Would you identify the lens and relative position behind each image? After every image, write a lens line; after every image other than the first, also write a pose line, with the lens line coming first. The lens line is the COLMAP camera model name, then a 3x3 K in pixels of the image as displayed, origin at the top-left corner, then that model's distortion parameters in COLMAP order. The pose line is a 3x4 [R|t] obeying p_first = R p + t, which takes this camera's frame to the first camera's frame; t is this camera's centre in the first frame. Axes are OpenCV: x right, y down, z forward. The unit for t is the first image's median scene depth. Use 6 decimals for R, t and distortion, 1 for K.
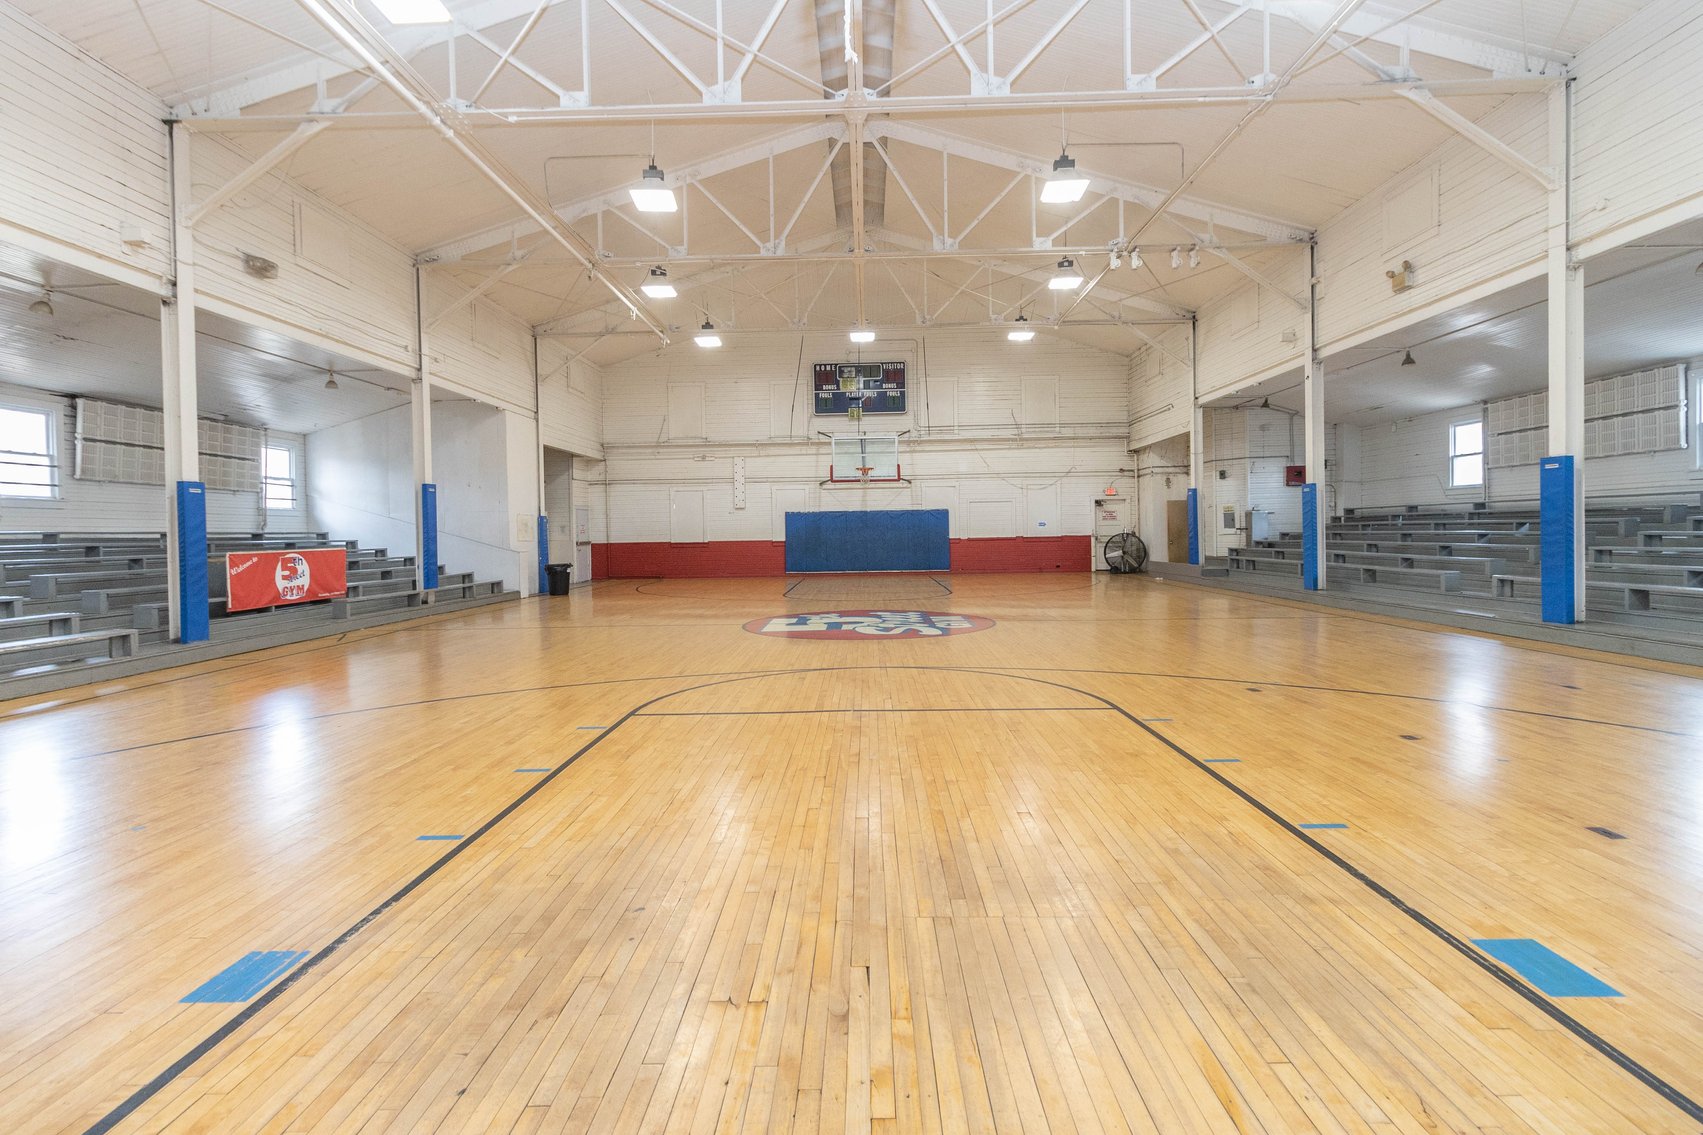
lens RADIAL K [[783.4, 0, 850.0], [0, 783.4, 540.9], [0, 0, 1]] dist [0.001607, -0.001064]
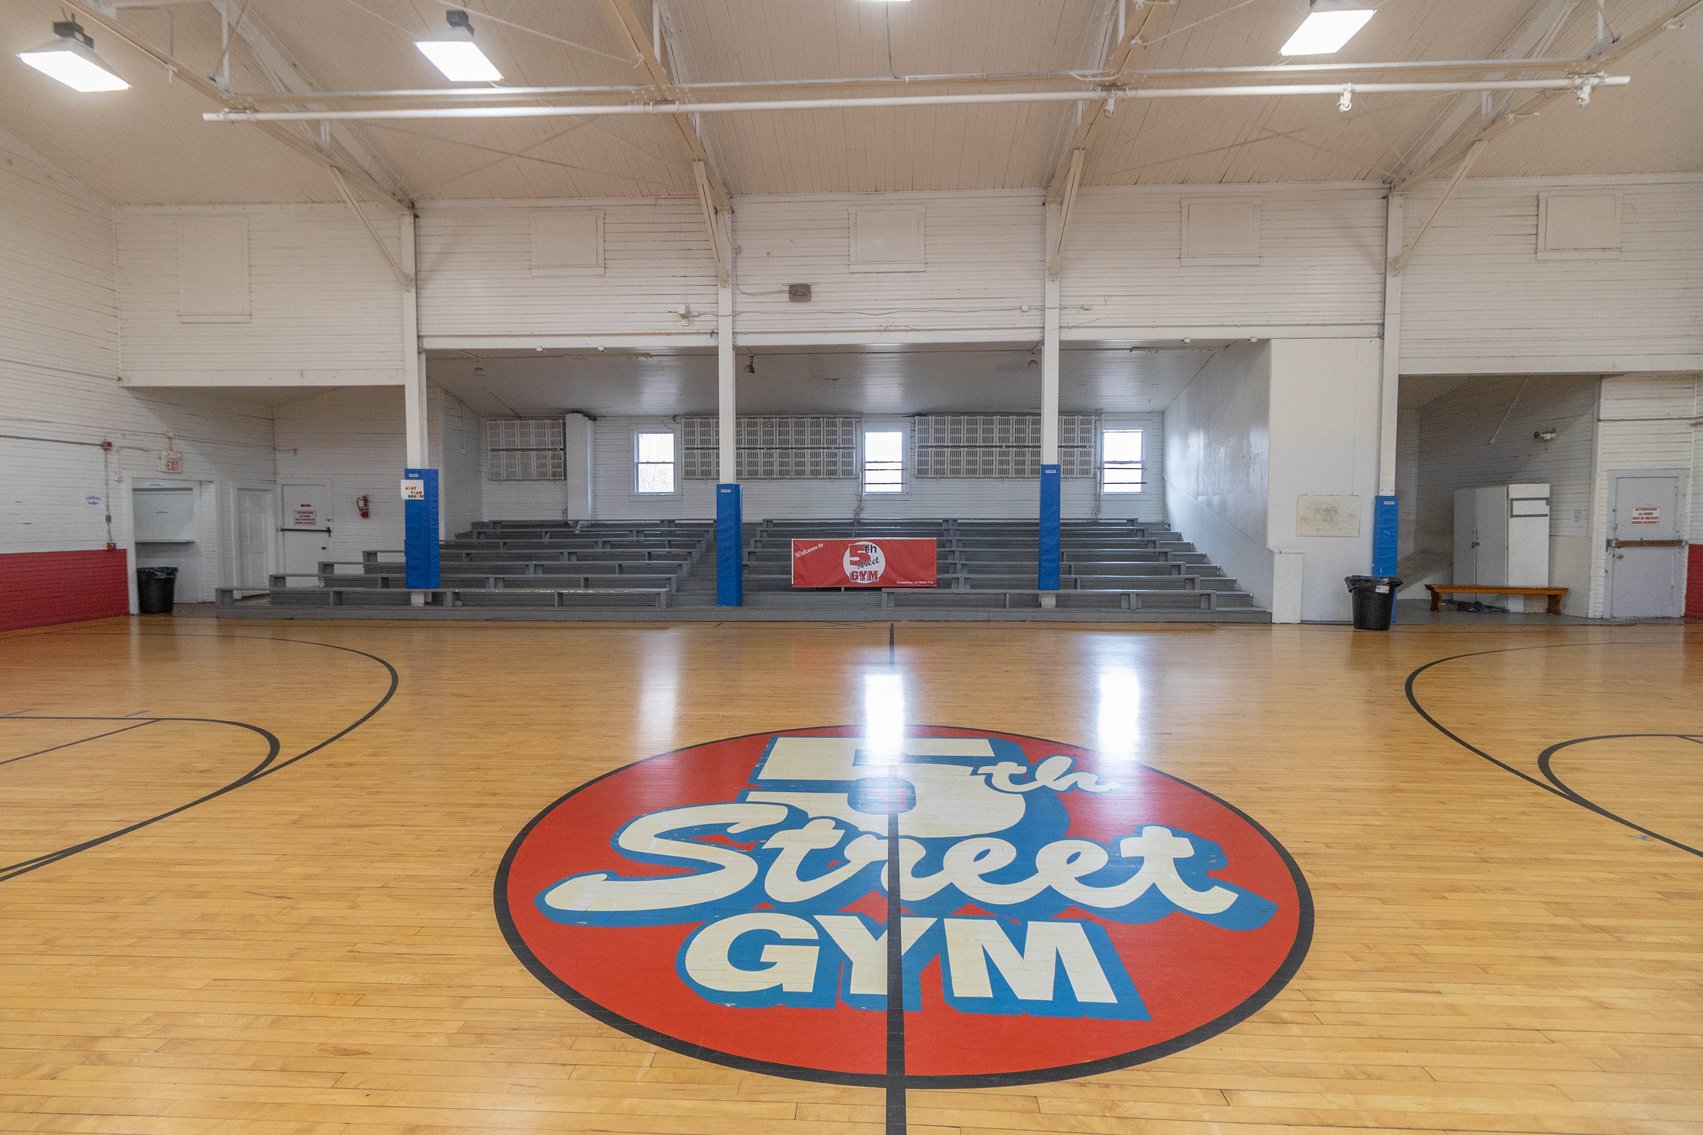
lens RADIAL K [[783.4, 0, 843.6], [0, 783.4, 563.7], [0, 0, 1]] dist [0.001607, -0.001064]
pose [[-0.029681, 0.076538, -0.996625, 0.235873], [-0.009401, 0.996999, 0.076847, -0.022739], [0.999515, 0.011650, -0.028872, 0.616306]]
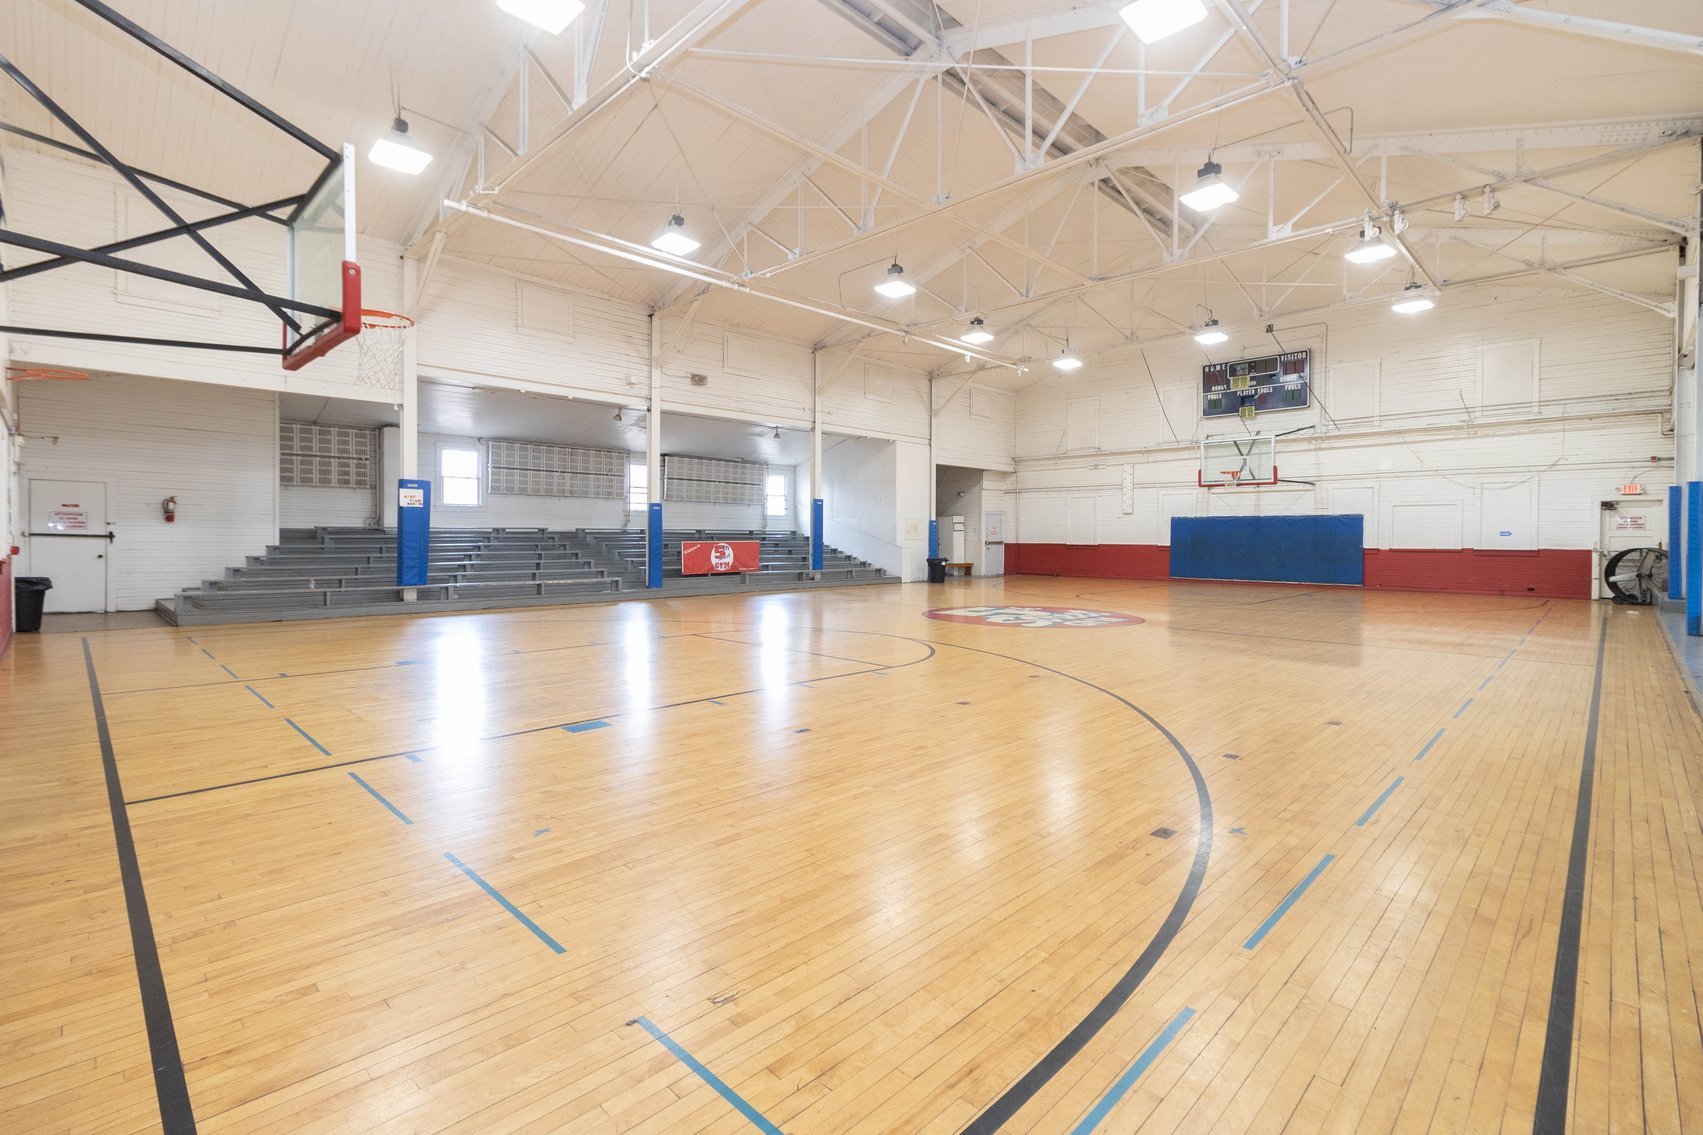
lens RADIAL K [[776.0, 0, 832.3], [0, 776.0, 540.8], [0, 0, 1]] dist [0.004022, -0.000509]
pose [[0.714844, 0.024153, -0.698867, 0.386292], [-0.024283, 0.999658, 0.009710, -0.006700], [0.698862, 0.010029, 0.715186, -0.019658]]
